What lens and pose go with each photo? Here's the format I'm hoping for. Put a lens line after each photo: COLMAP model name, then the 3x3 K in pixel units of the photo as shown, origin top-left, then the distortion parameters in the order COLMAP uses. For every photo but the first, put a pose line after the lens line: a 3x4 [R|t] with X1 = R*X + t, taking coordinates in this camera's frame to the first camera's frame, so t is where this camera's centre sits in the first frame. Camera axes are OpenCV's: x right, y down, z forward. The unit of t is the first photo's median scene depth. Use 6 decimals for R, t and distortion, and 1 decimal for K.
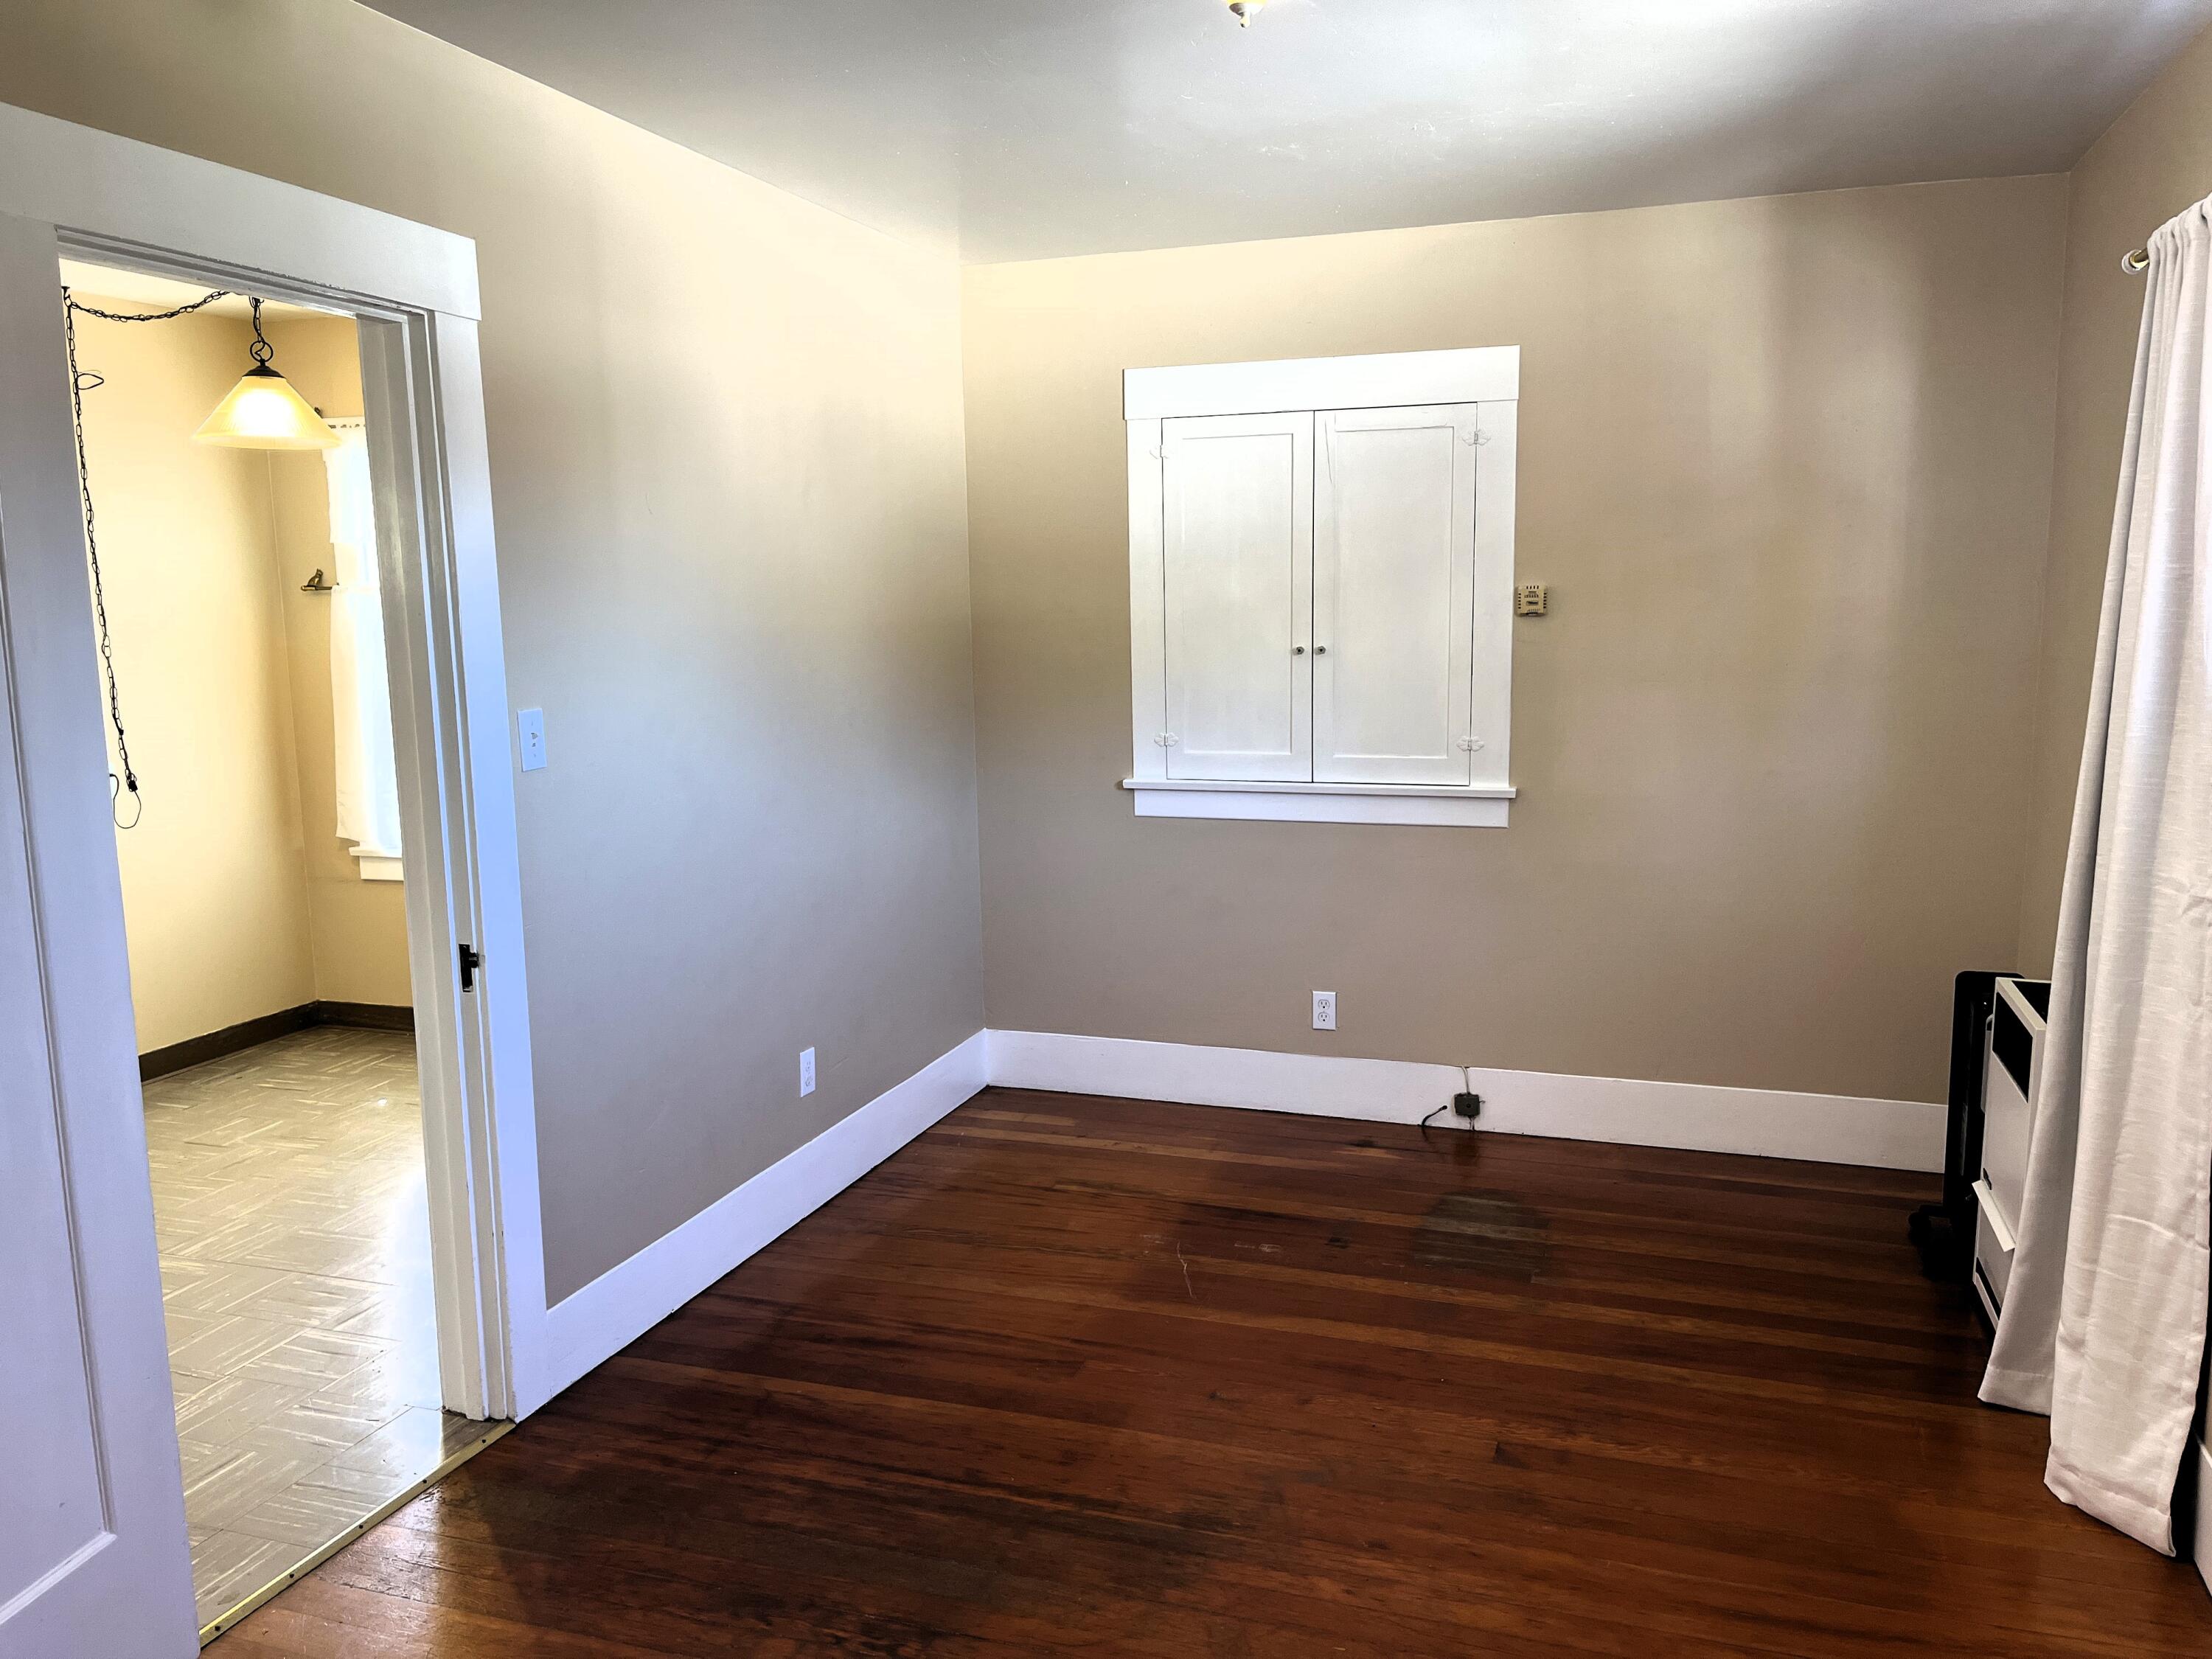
lens RADIAL K [[1663.3, 0, 1103.6], [0, 1663.3, 833.7], [0, 0, 1]] dist [0.071394, -0.095462]
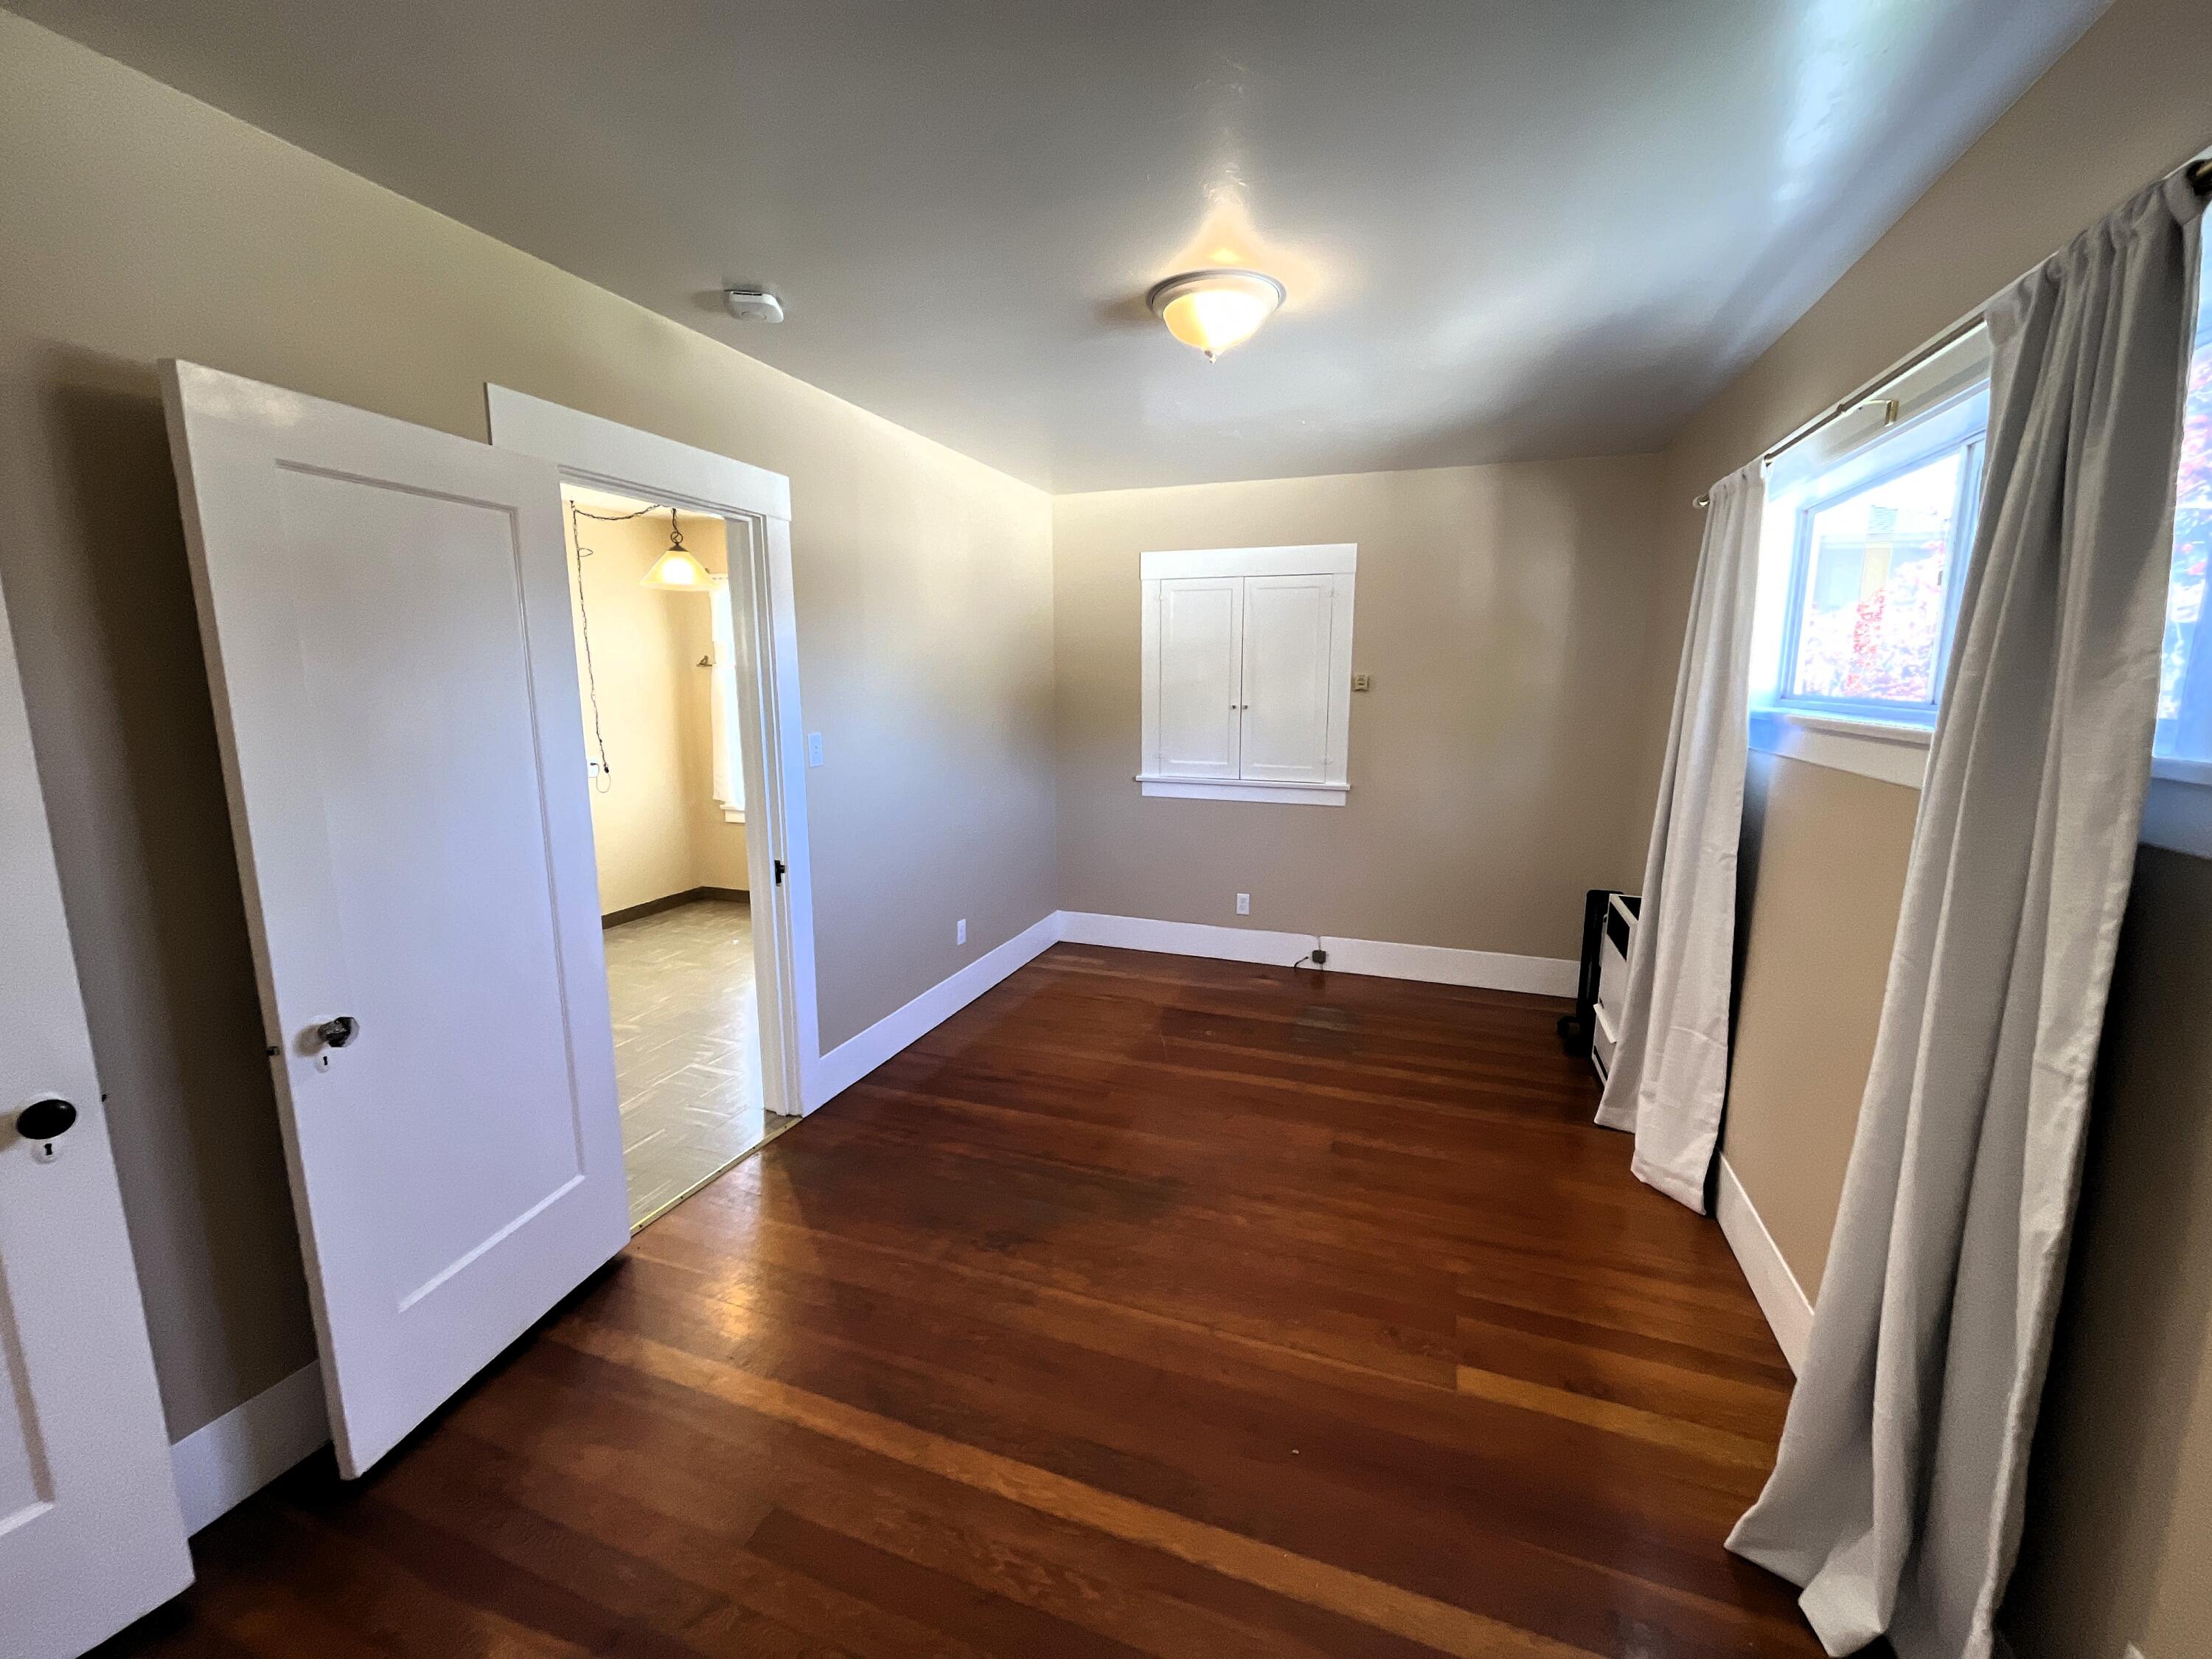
lens RADIAL K [[897.6, 0, 1111.5], [0, 897.6, 821.8], [0, 0, 1]] dist [-0.003889, -0.000085]
pose [[0.999728, 0.019285, -0.013152, -0.001433], [-0.019018, 0.999616, 0.020136, -0.002842], [0.013536, -0.019880, 0.999711, 0.019587]]
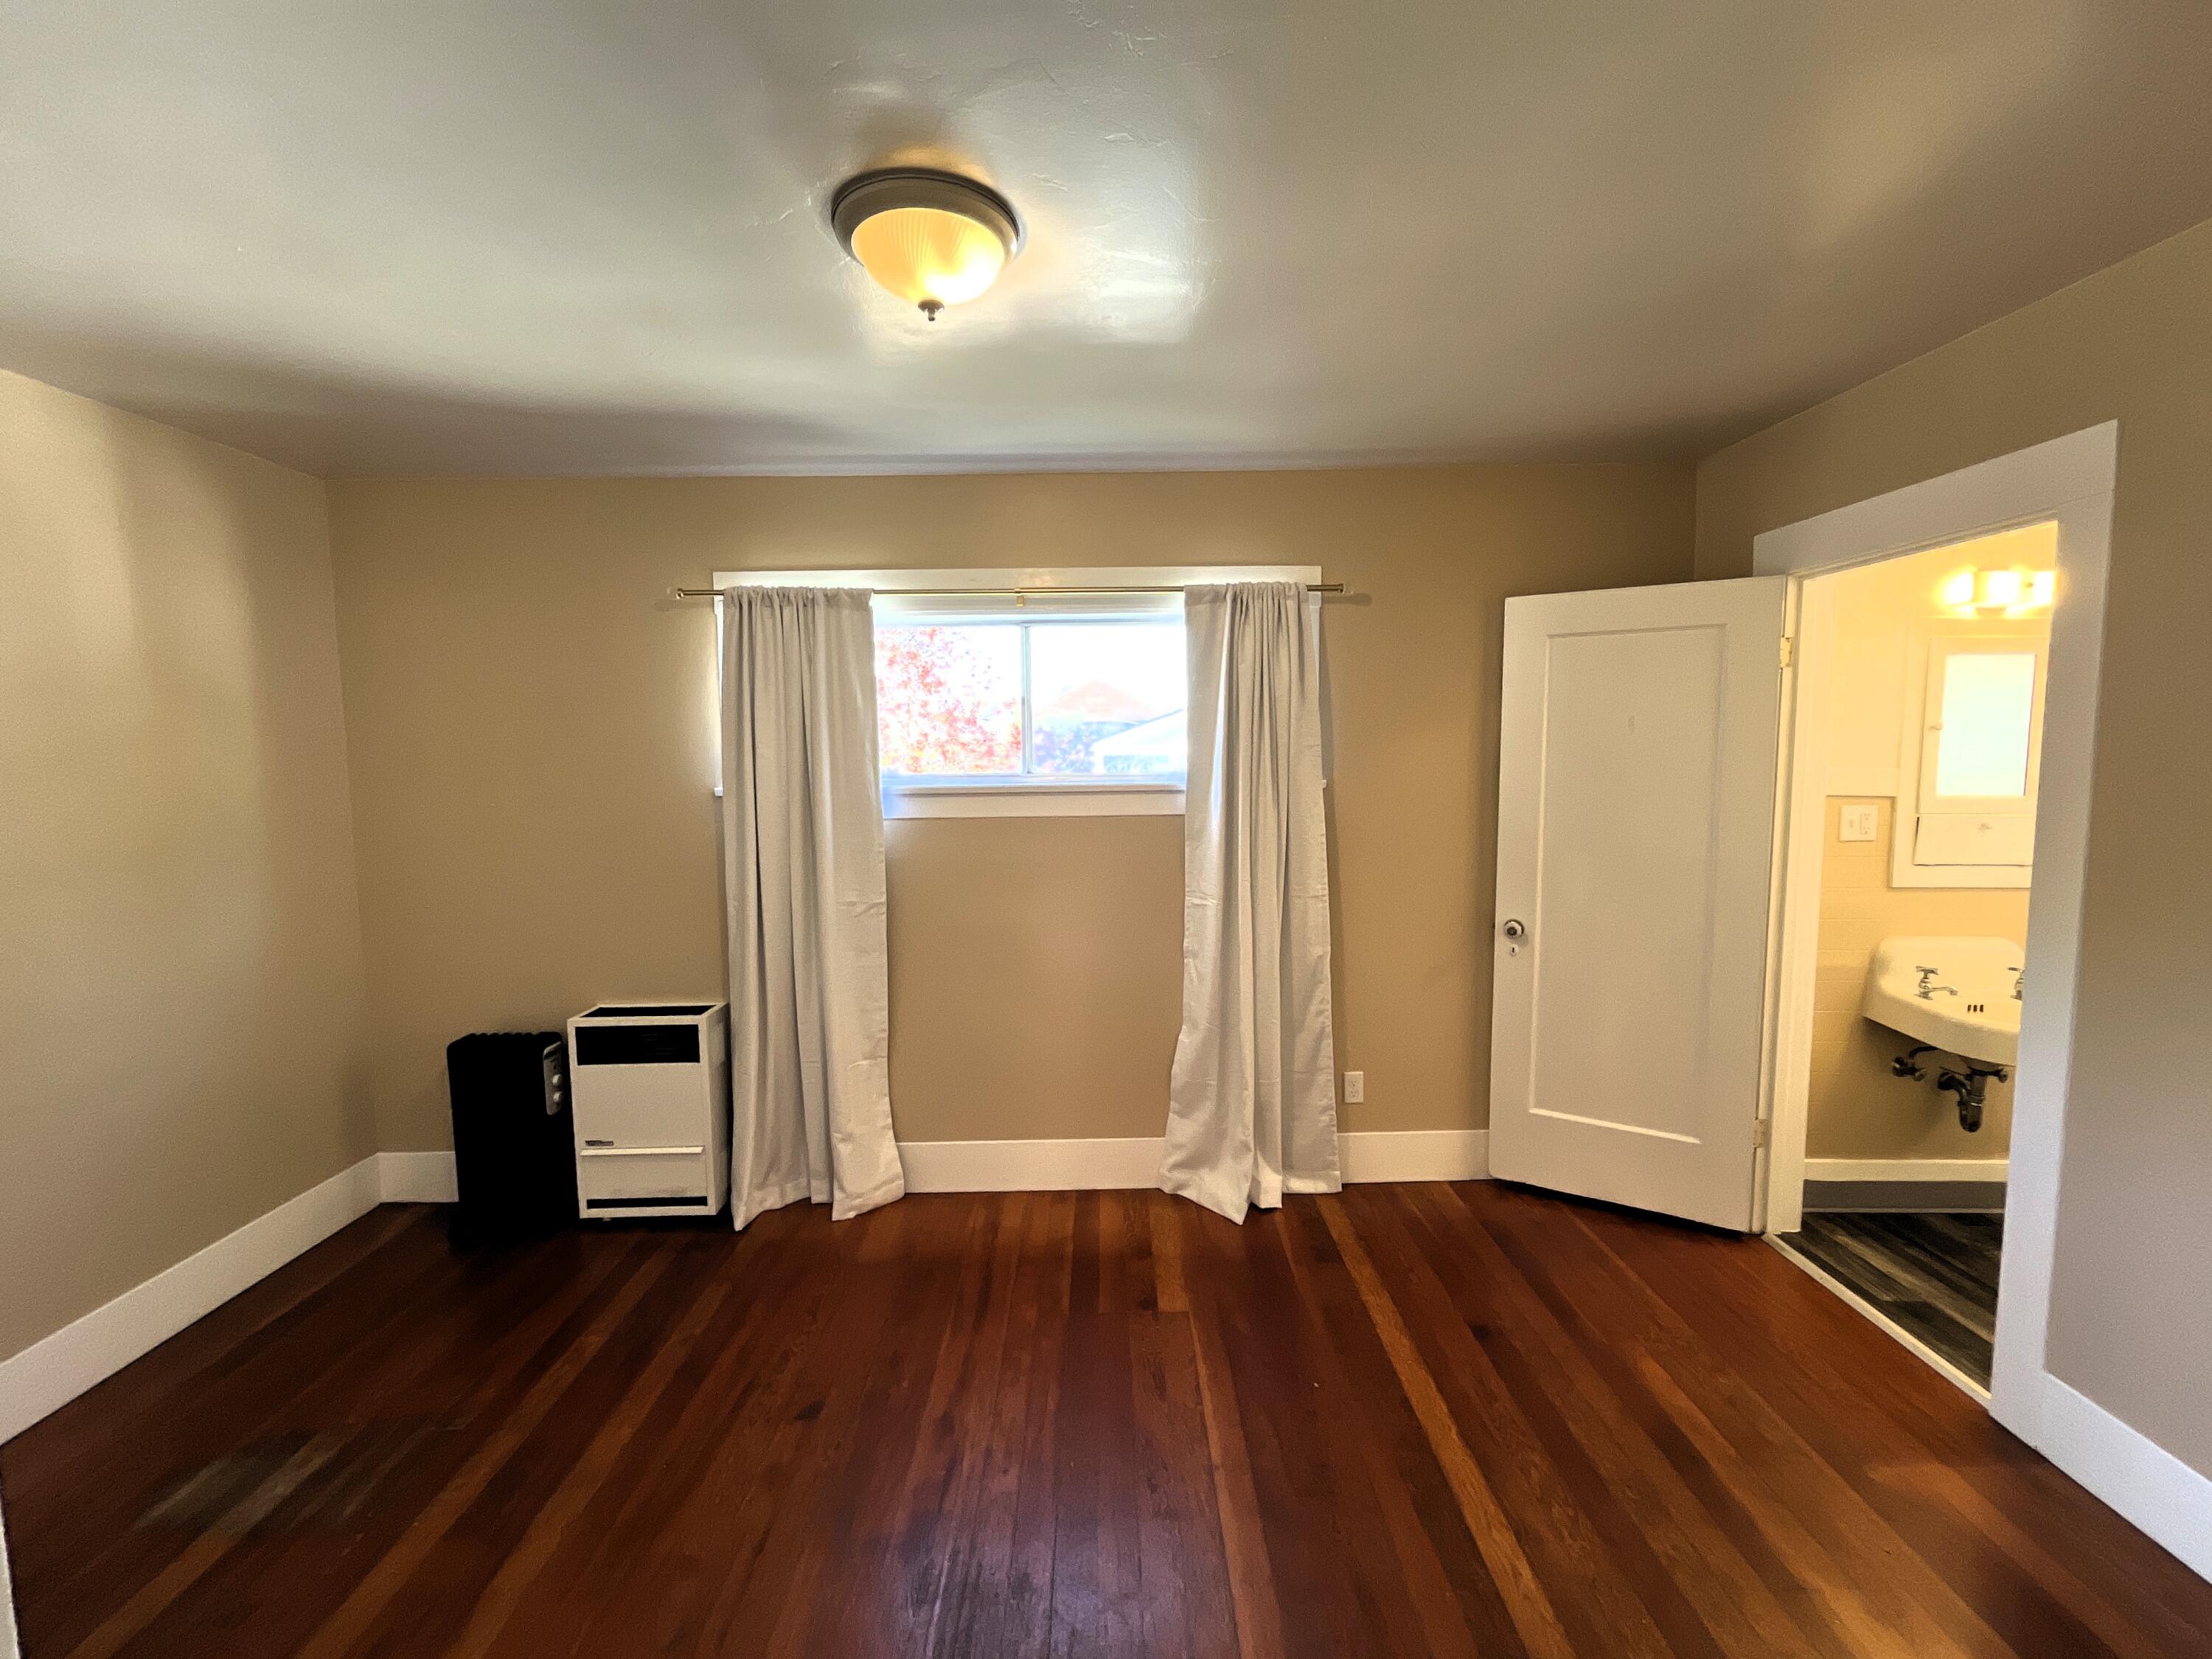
lens RADIAL K [[897.6, 0, 1084.3], [0, 897.6, 824.6], [0, 0, 1]] dist [-0.003889, -0.000085]
pose [[-0.341758, -0.057700, 0.938015, -0.424625], [0.142955, 0.983307, 0.112570, -0.125000], [-0.928852, 0.172565, -0.327804, 0.838522]]
